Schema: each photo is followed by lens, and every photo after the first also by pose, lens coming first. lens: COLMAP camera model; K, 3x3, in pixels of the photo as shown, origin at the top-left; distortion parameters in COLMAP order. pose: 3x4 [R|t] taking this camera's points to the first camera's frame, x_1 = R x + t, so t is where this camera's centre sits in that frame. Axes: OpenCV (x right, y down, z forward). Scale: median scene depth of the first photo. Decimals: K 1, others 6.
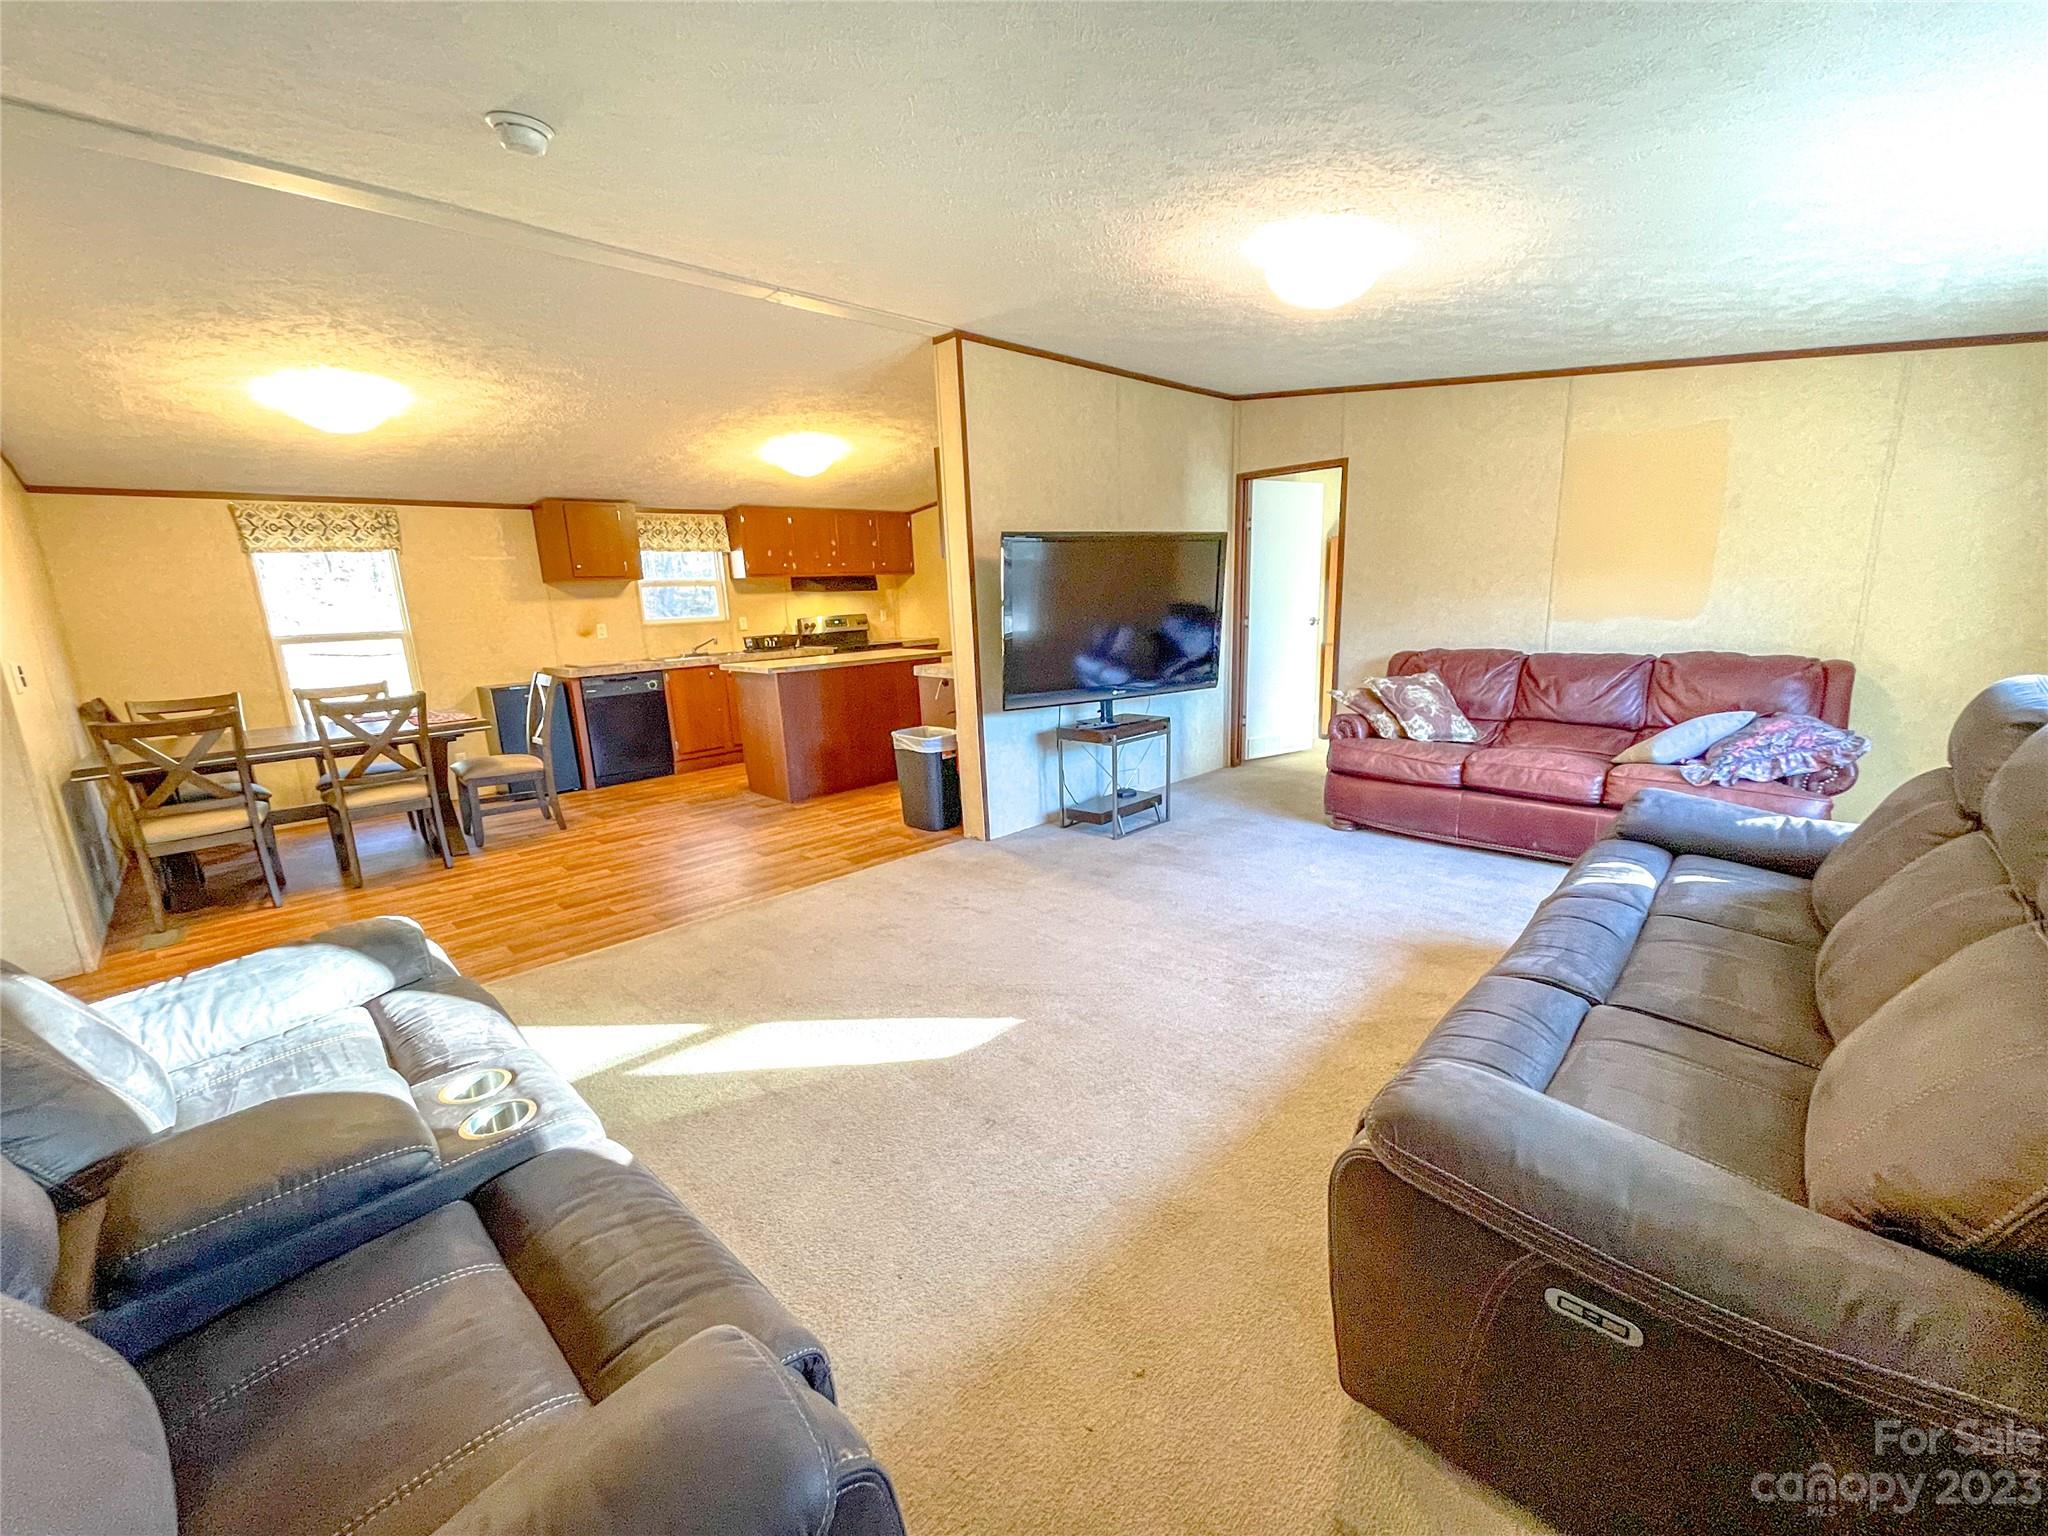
lens RADIAL K [[828.8, 0, 1019.4], [0, 828.8, 778.9], [0, 0, 1]] dist [-0.001671, 0.000521]
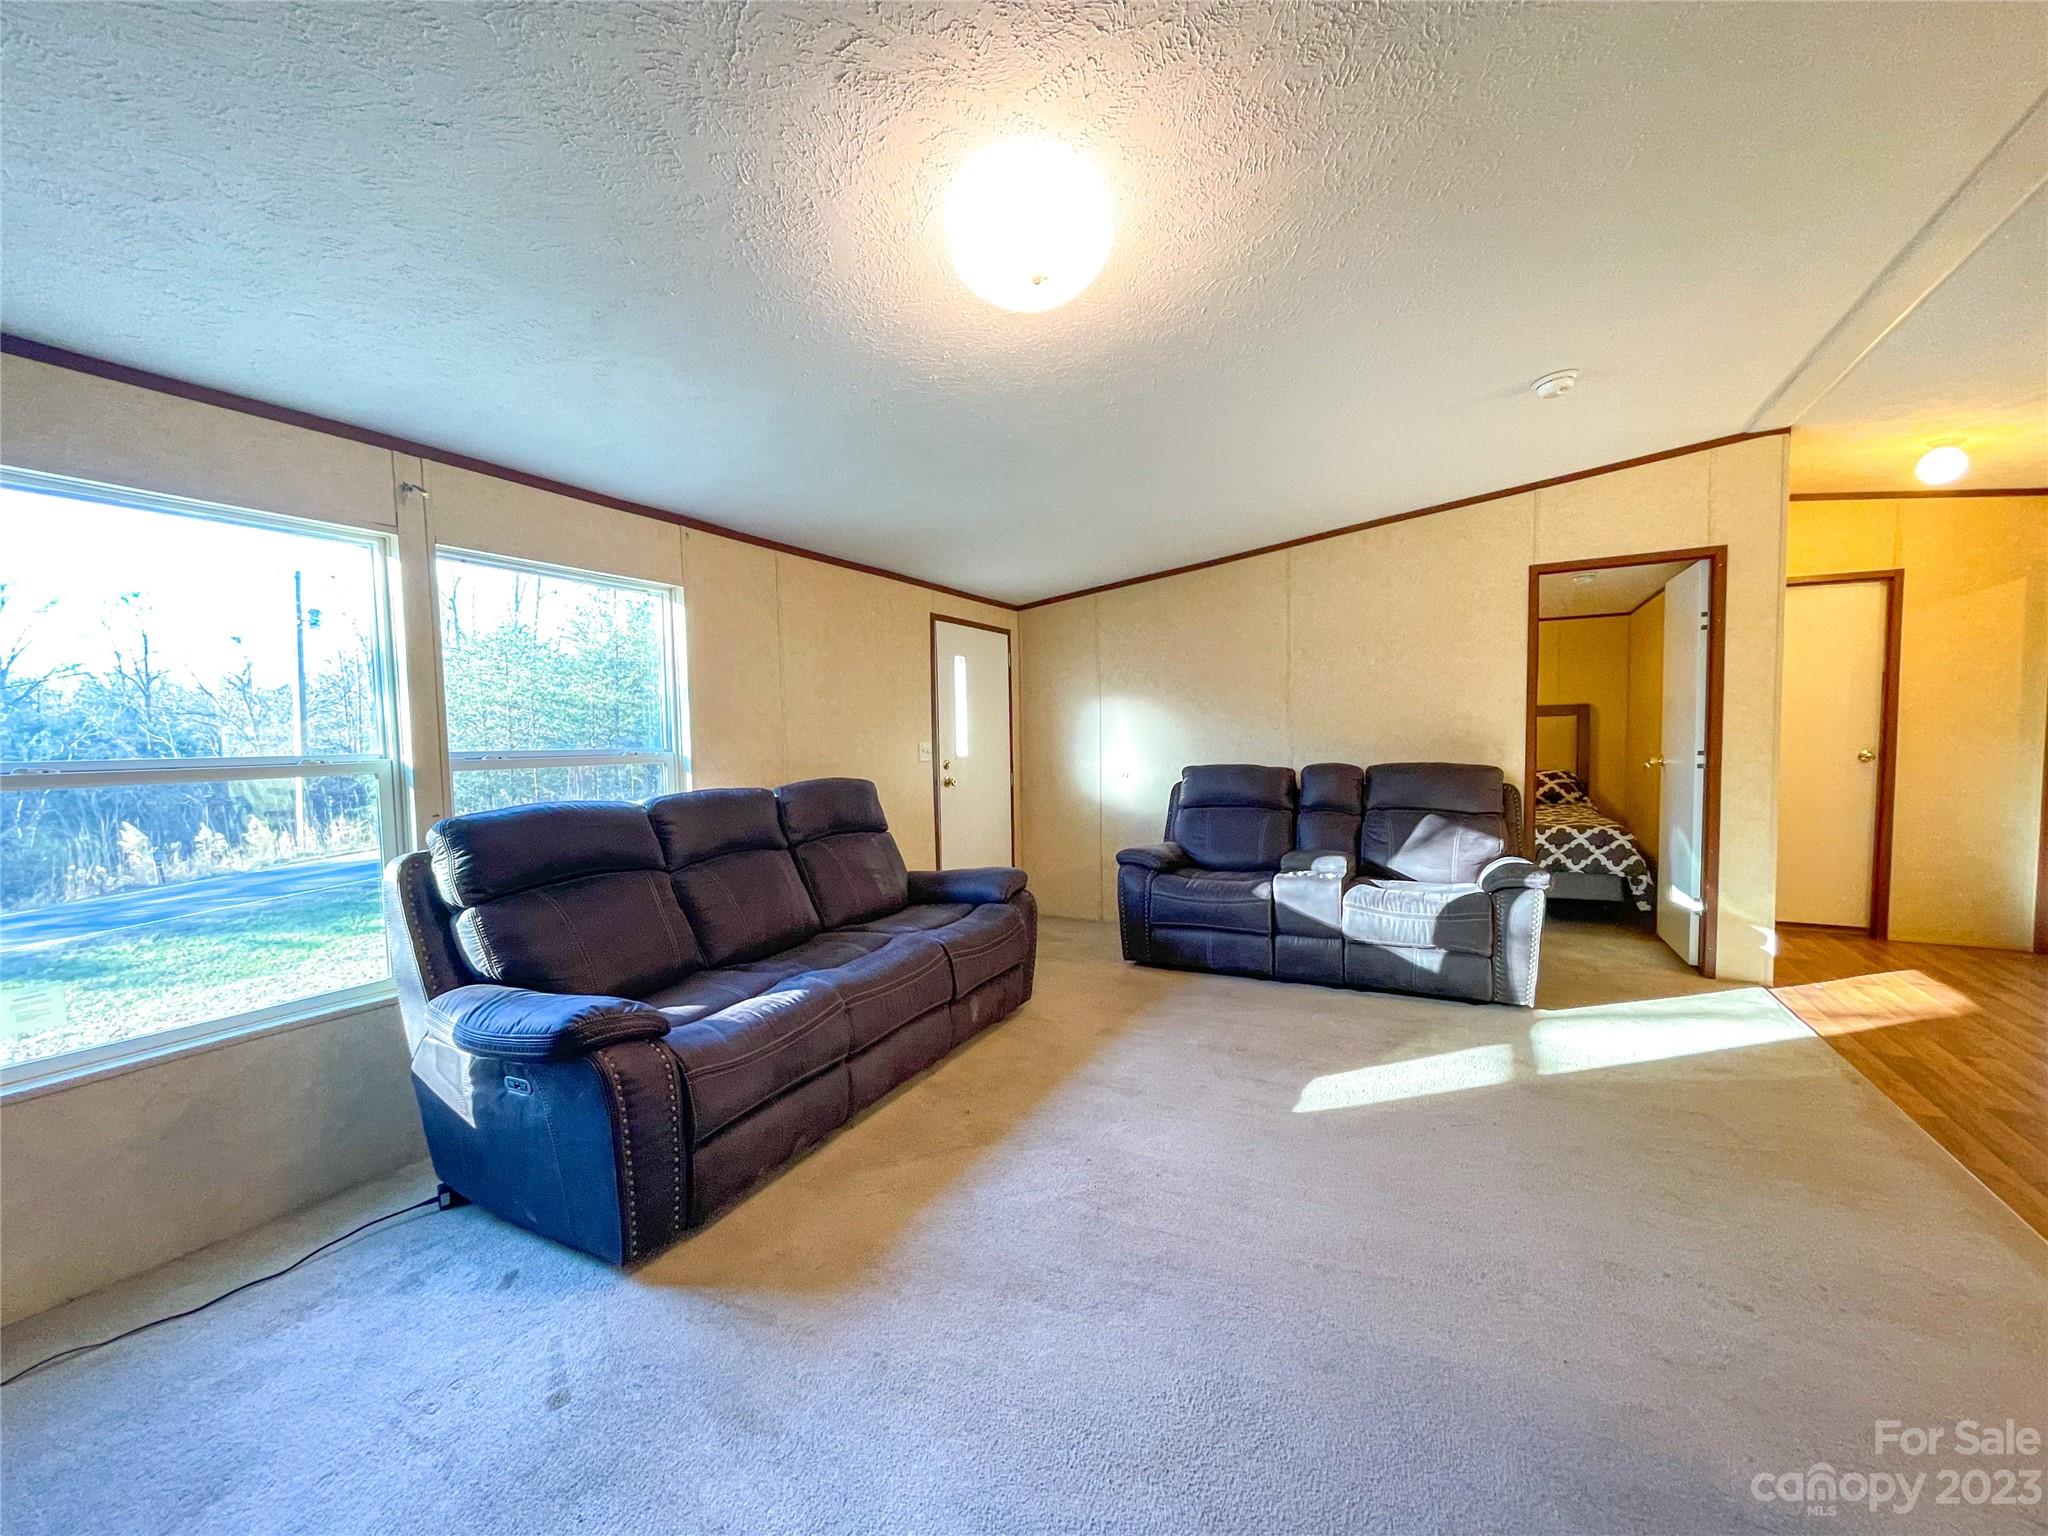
lens RADIAL K [[828.8, 0, 1017.5], [0, 828.8, 771.7], [0, 0, 1]] dist [-0.001671, 0.000521]
pose [[-0.956291, 0.072756, -0.283220, 0.282356], [-0.005613, 0.963806, 0.266544, -0.180739], [0.292361, 0.256484, -0.921271, 0.811224]]
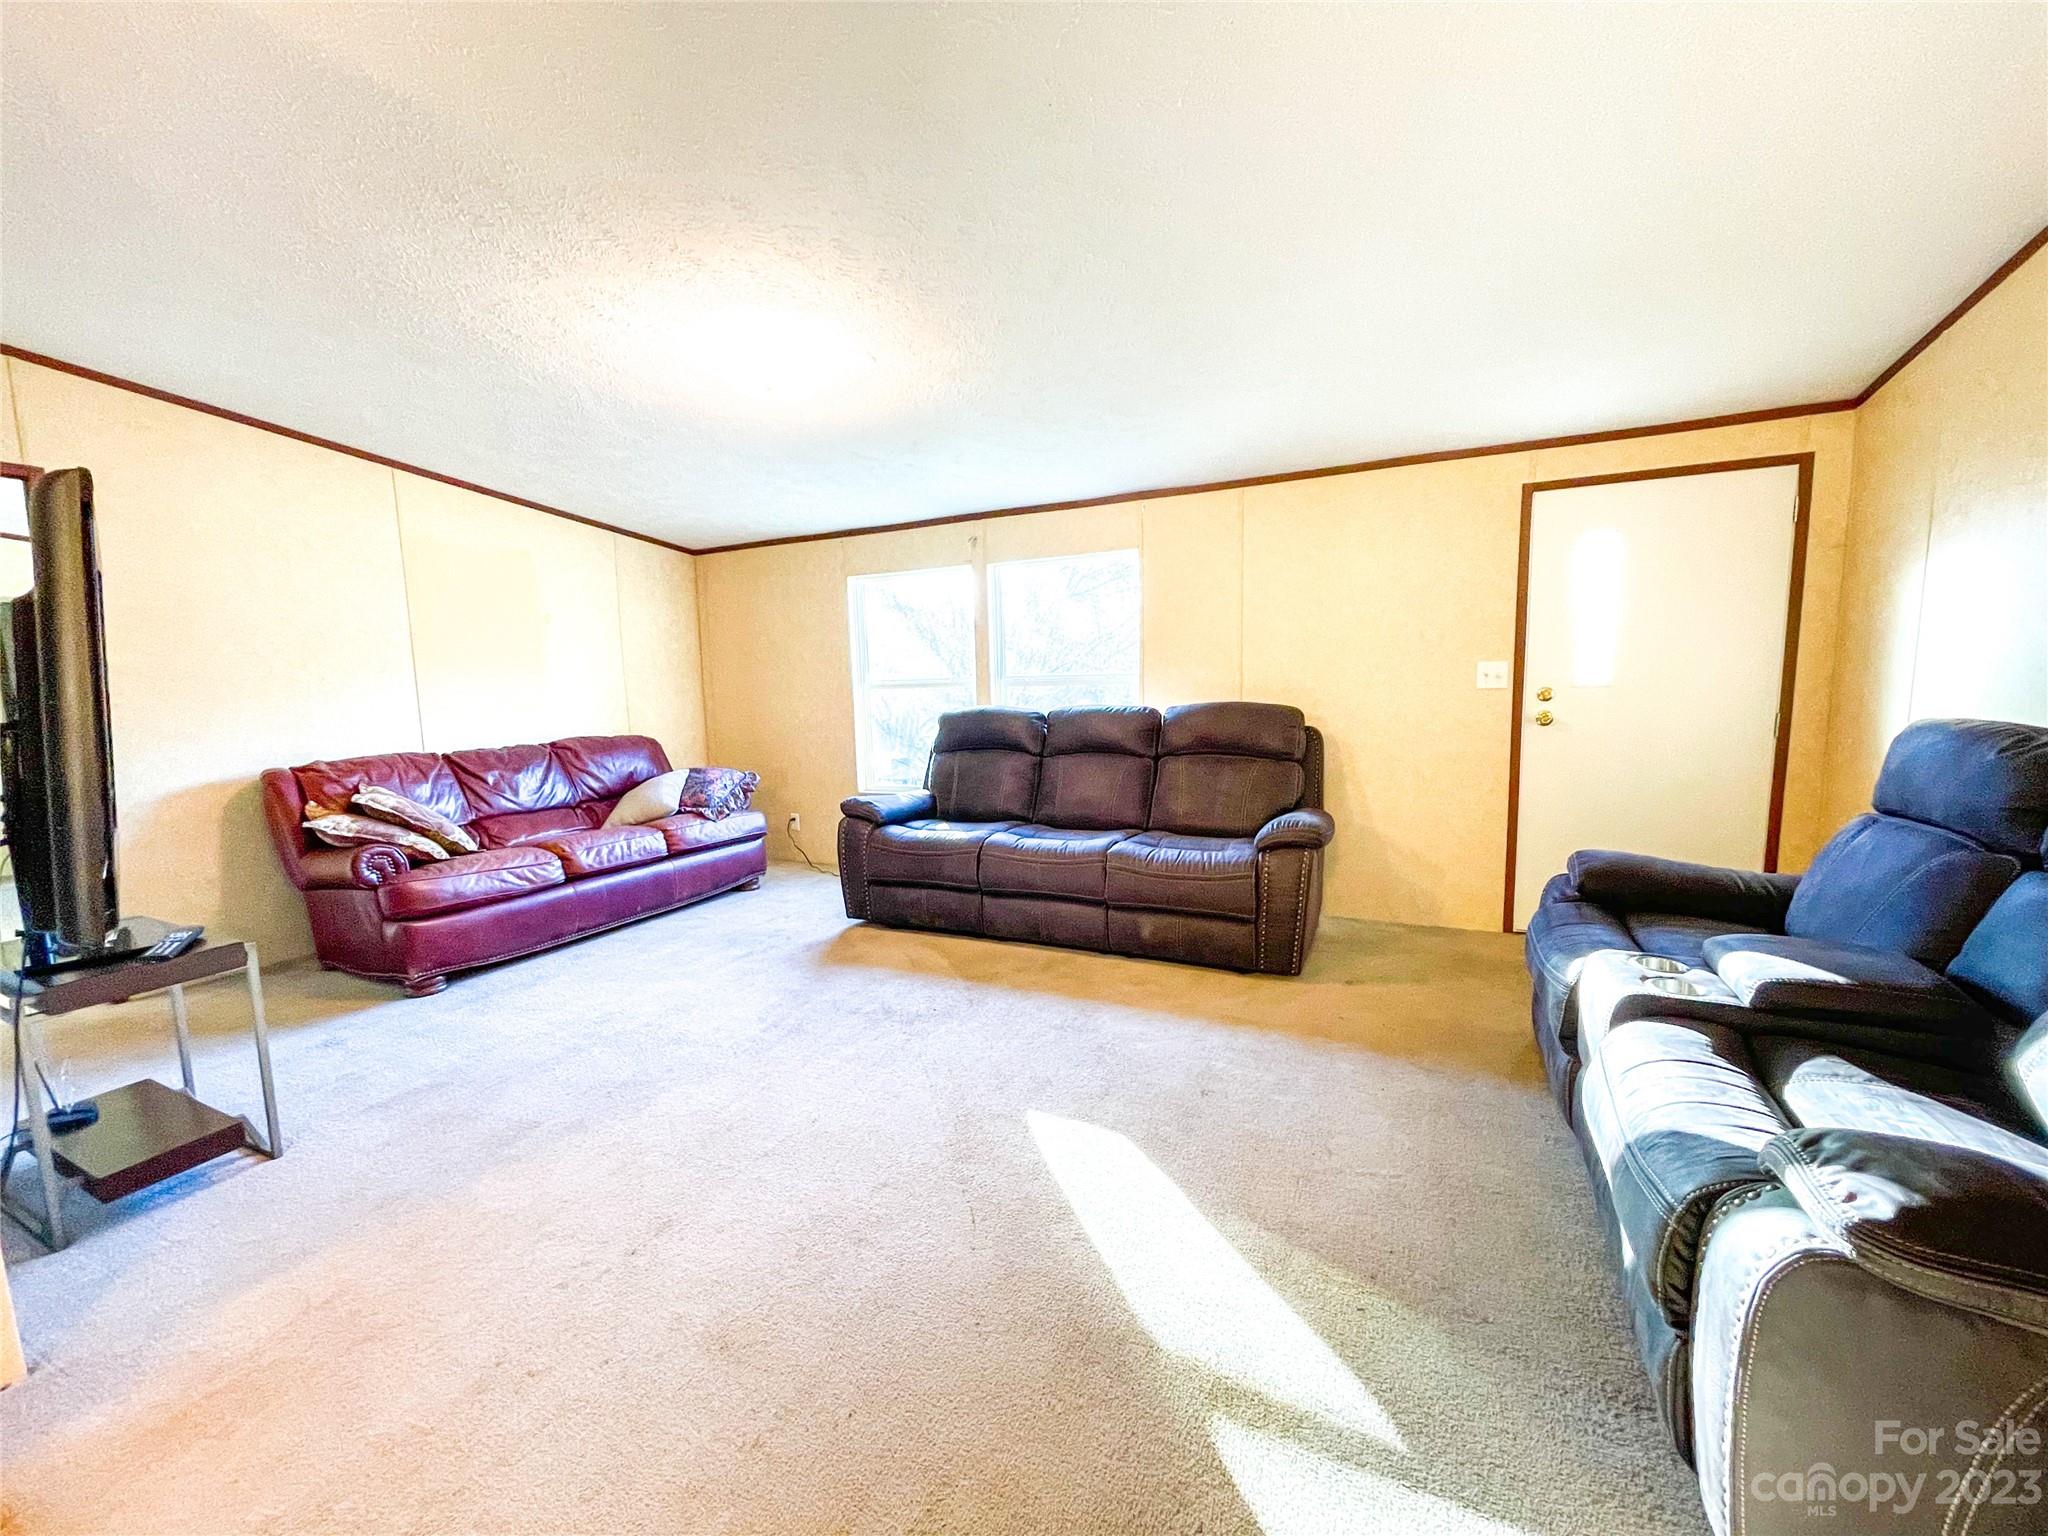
lens RADIAL K [[828.8, 0, 1025.5], [0, 828.8, 774.9], [0, 0, 1]] dist [-0.001671, 0.000521]
pose [[-0.320503, -0.058886, 0.945416, -0.370757], [0.243358, 0.959447, 0.142260, -0.080075], [-0.915453, 0.275669, -0.293175, 0.539800]]
